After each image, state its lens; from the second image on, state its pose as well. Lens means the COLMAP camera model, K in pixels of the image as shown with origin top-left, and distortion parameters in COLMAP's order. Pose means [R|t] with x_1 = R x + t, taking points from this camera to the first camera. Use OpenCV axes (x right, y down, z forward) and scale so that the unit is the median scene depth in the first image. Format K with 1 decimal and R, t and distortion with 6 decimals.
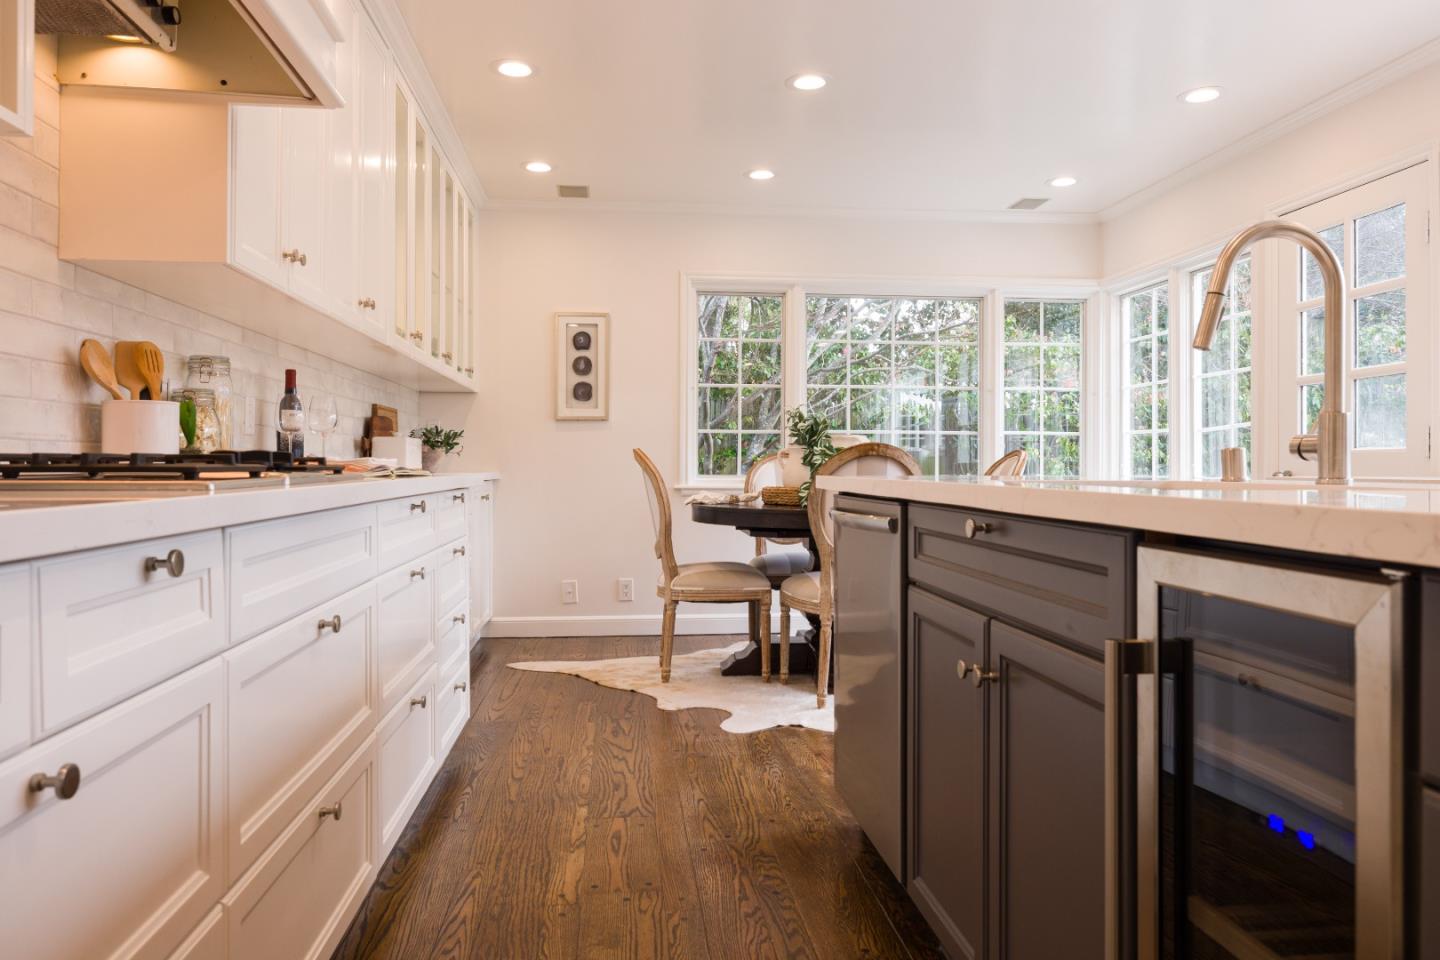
lens RADIAL K [[993.1, 0, 717.6], [0, 993.1, 467.9], [0, 0, 1]] dist [-0.003490, 0.000202]
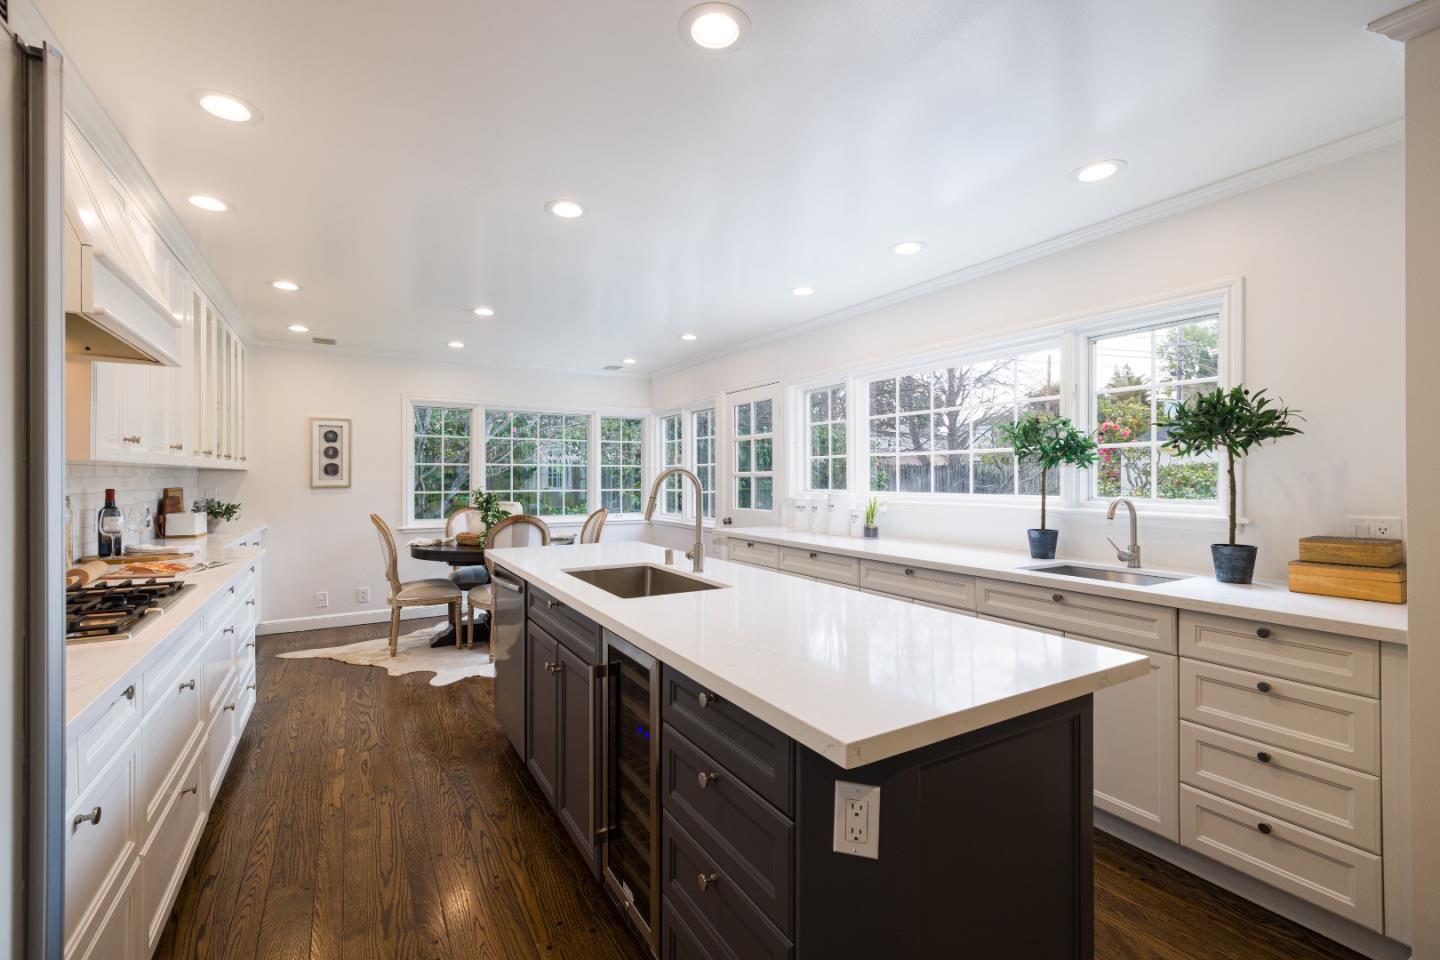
lens RADIAL K [[606.5, 0, 714.5], [0, 606.5, 480.4], [0, 0, 1]] dist [-0.003663, 0.000138]
pose [[0.904380, -0.001274, 0.426726, 0.001789], [0.001496, 0.999999, -0.000184, -0.078951], [-0.426725, 0.000805, 0.904381, -0.146633]]
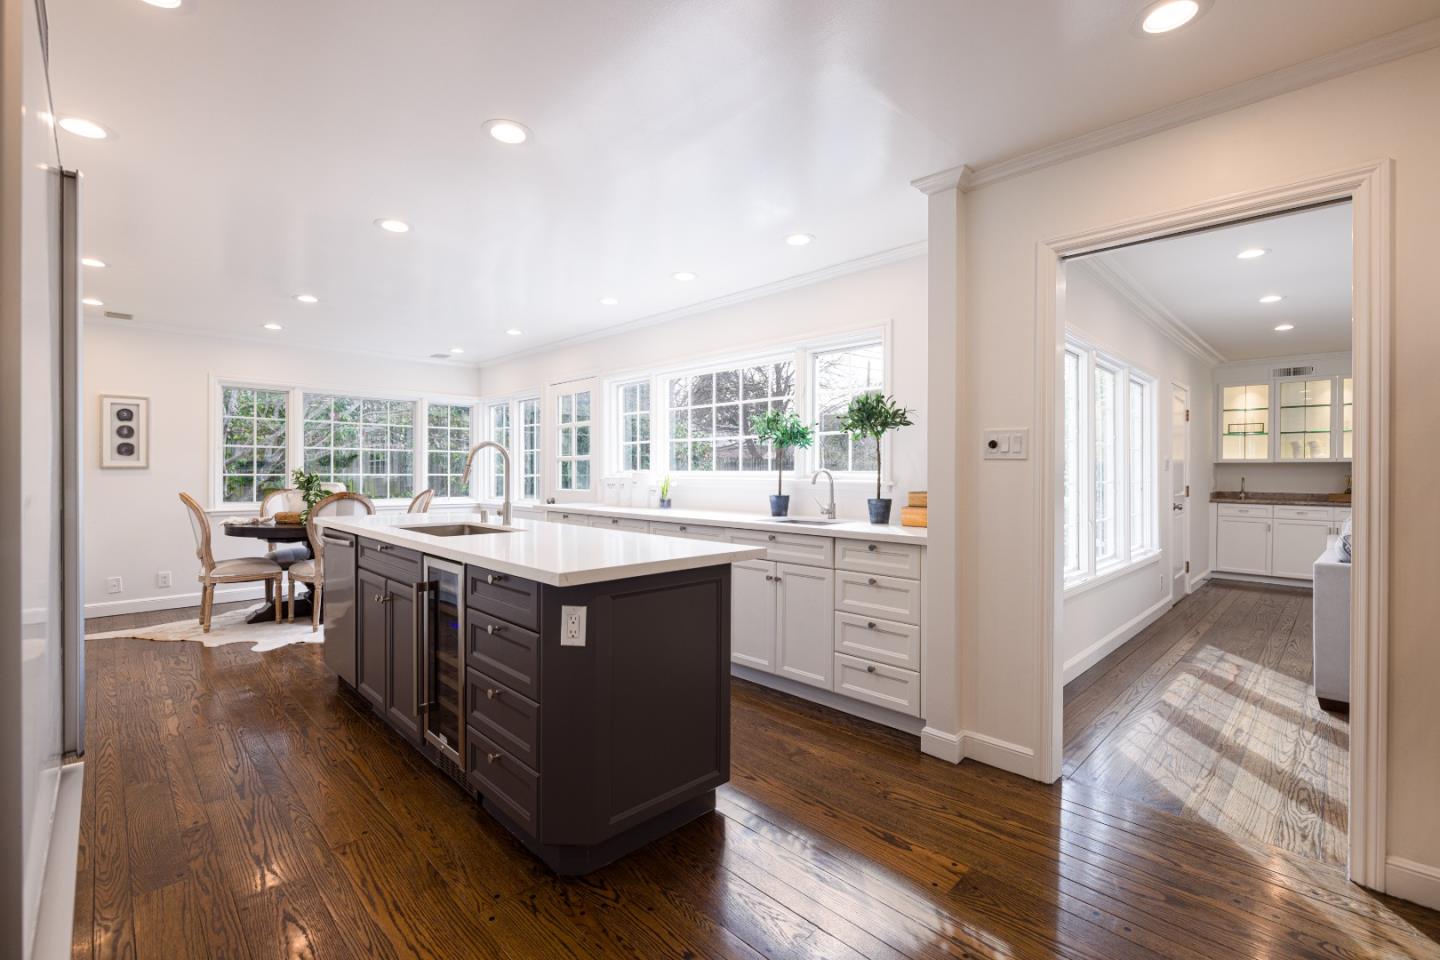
lens RADIAL K [[606.5, 0, 701.0], [0, 606.5, 474.9], [0, 0, 1]] dist [-0.003663, 0.000138]
pose [[0.780131, -0.000659, 0.625616, -0.040539], [-0.000373, 0.999999, 0.001519, -0.054245], [-0.625616, -0.001419, 0.780130, -0.332137]]
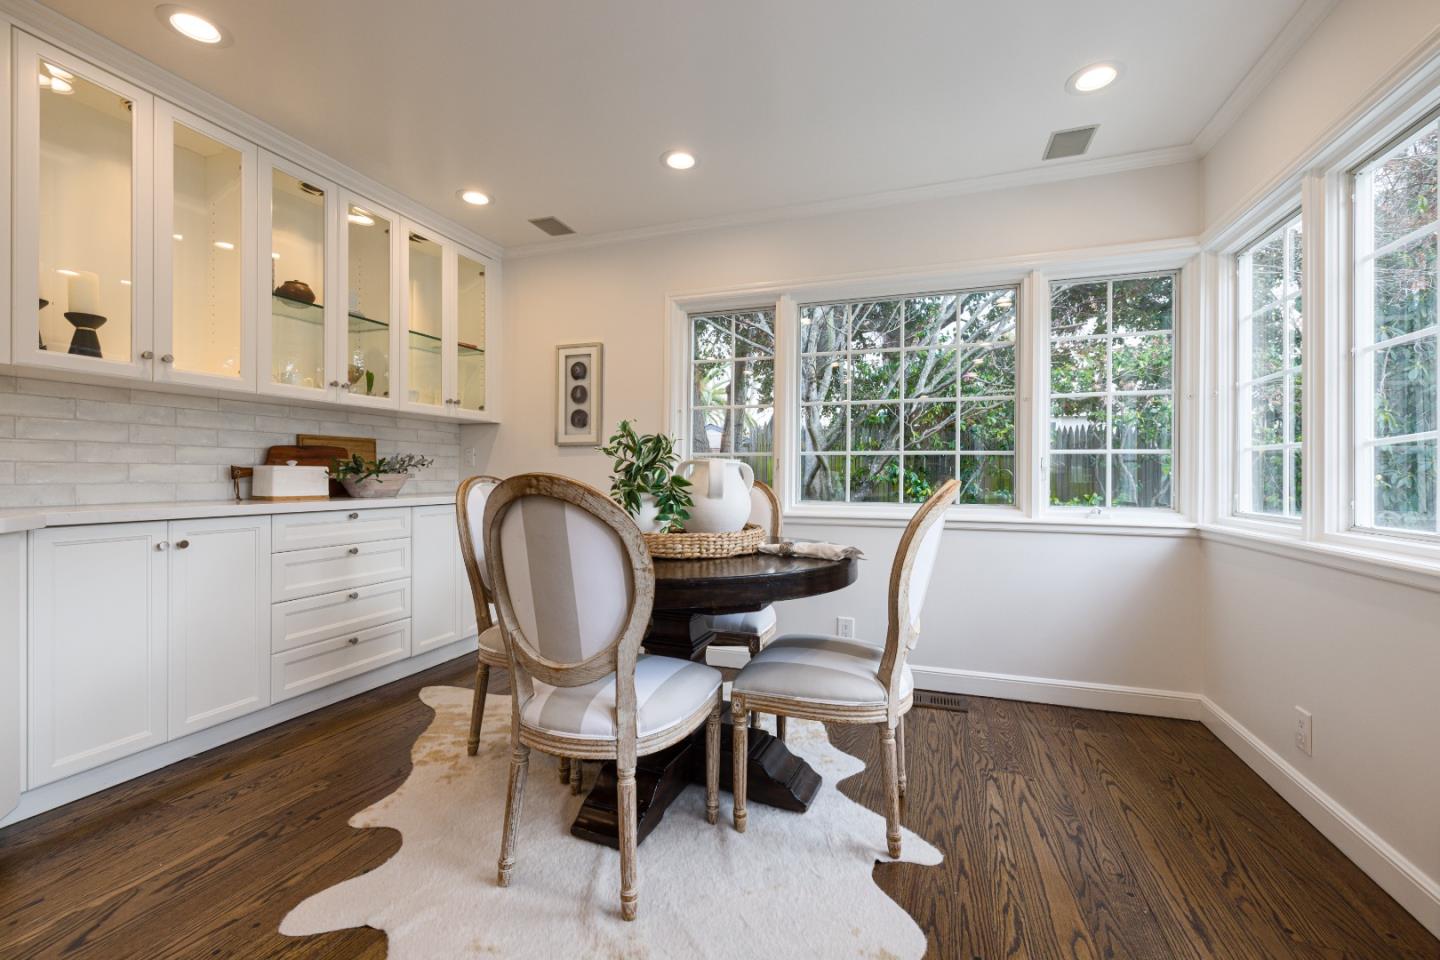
lens RADIAL K [[606.5, 0, 712.0], [0, 606.5, 472.6], [0, 0, 1]] dist [-0.003663, 0.000138]
pose [[0.900473, 0.000446, -0.434911, 0.369523], [-0.003032, 0.999982, -0.005252, -0.022234], [0.434901, 0.006049, 0.900458, 0.650614]]
